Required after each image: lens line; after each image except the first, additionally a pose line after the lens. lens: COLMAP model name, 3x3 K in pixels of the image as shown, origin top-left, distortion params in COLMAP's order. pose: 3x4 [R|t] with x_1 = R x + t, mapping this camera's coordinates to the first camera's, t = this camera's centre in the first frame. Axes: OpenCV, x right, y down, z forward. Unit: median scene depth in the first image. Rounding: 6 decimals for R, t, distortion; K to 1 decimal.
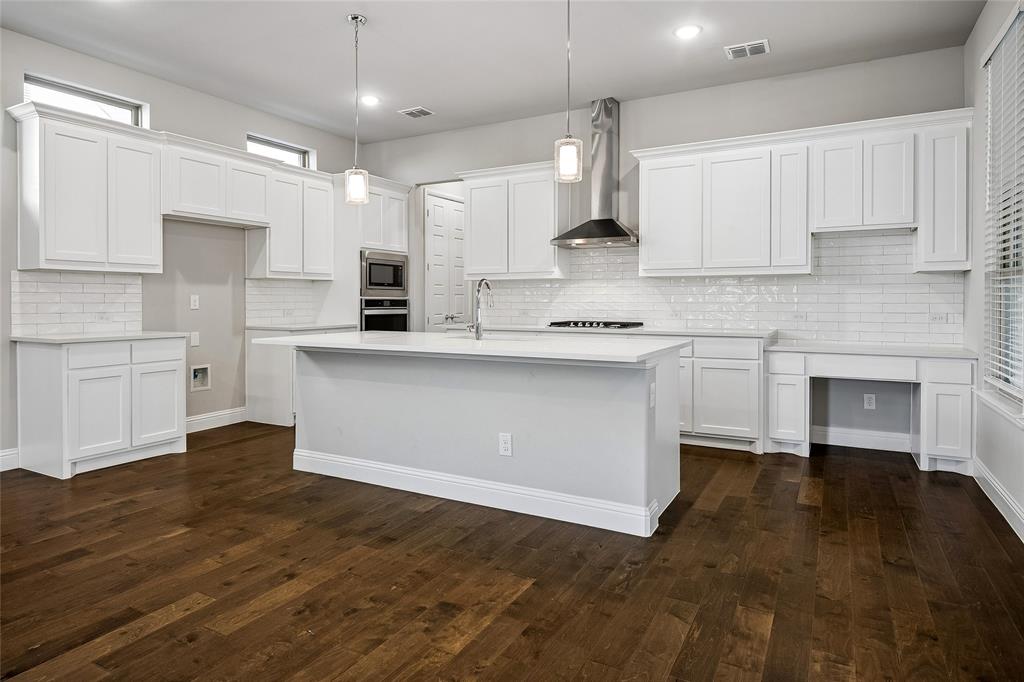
lens RADIAL K [[593.7, 0, 511.6], [0, 593.7, 301.9], [0, 0, 1]] dist [-0.001706, -0.000331]
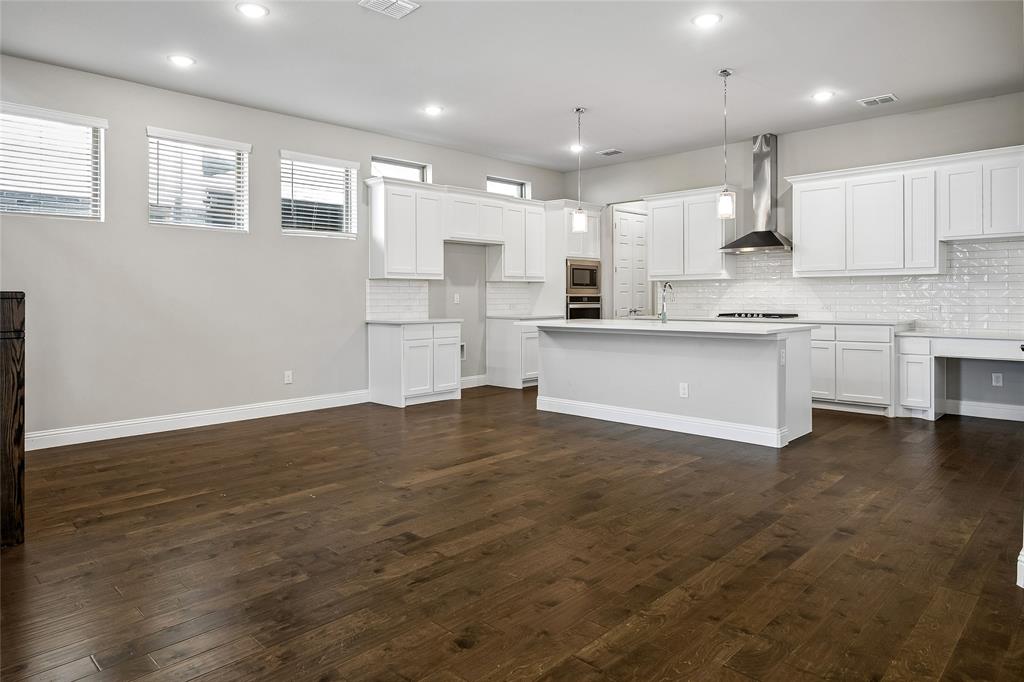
lens RADIAL K [[633.7, 0, 509.5], [0, 633.7, 295.5], [0, 0, 1]] dist [0.001070, 0.000290]
pose [[0.963608, -0.004509, -0.267280, -0.003870], [0.003141, 0.999980, -0.005545, 0.001579], [0.267300, 0.004504, 0.963603, -0.484287]]
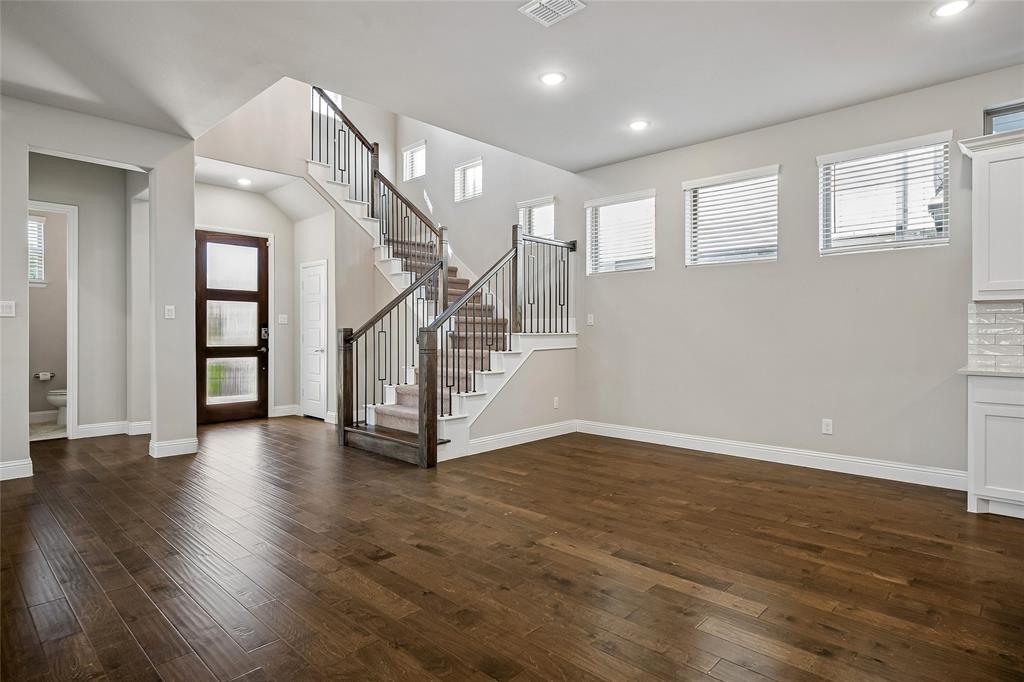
lens RADIAL K [[550.1, 0, 512.0], [0, 550.1, 331.8], [0, 0, 1]] dist [-0.000535, -0.000288]
pose [[-0.251087, 0.002594, -0.967961, 0.267619], [-0.001753, 0.999994, 0.003135, -0.003511], [0.967963, 0.002484, -0.251081, 0.395262]]
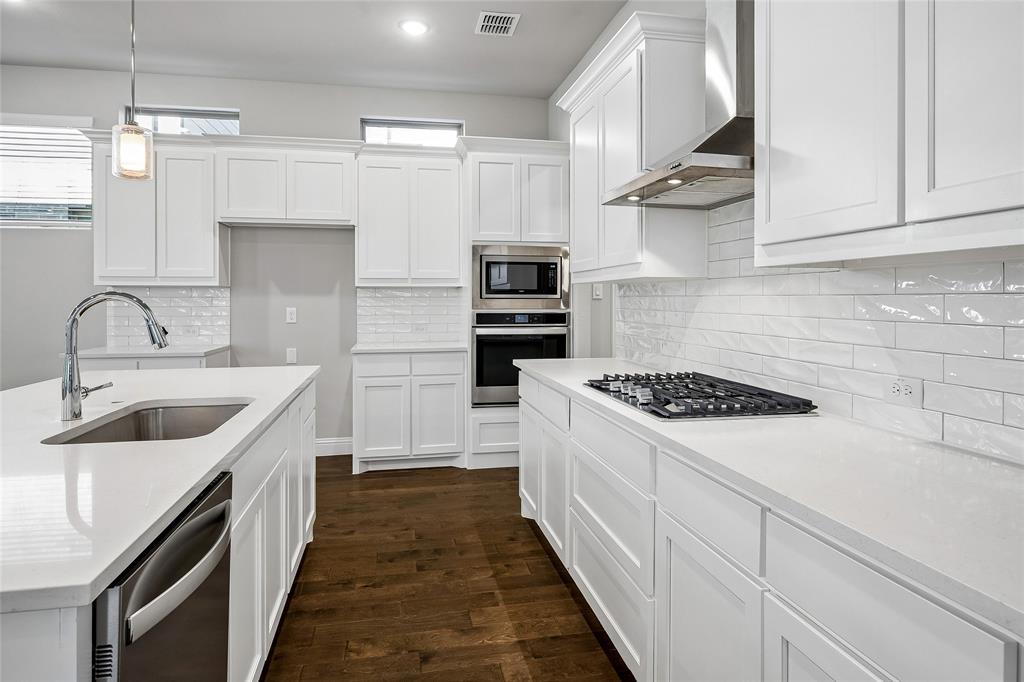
lens RADIAL K [[593.7, 0, 511.6], [0, 593.7, 301.9], [0, 0, 1]] dist [-0.001706, -0.000331]
pose [[0.642166, 0.004252, -0.766553, 0.422050], [-0.002639, 0.999991, 0.003336, -0.026343], [0.766561, -0.000119, 0.642172, 0.743027]]
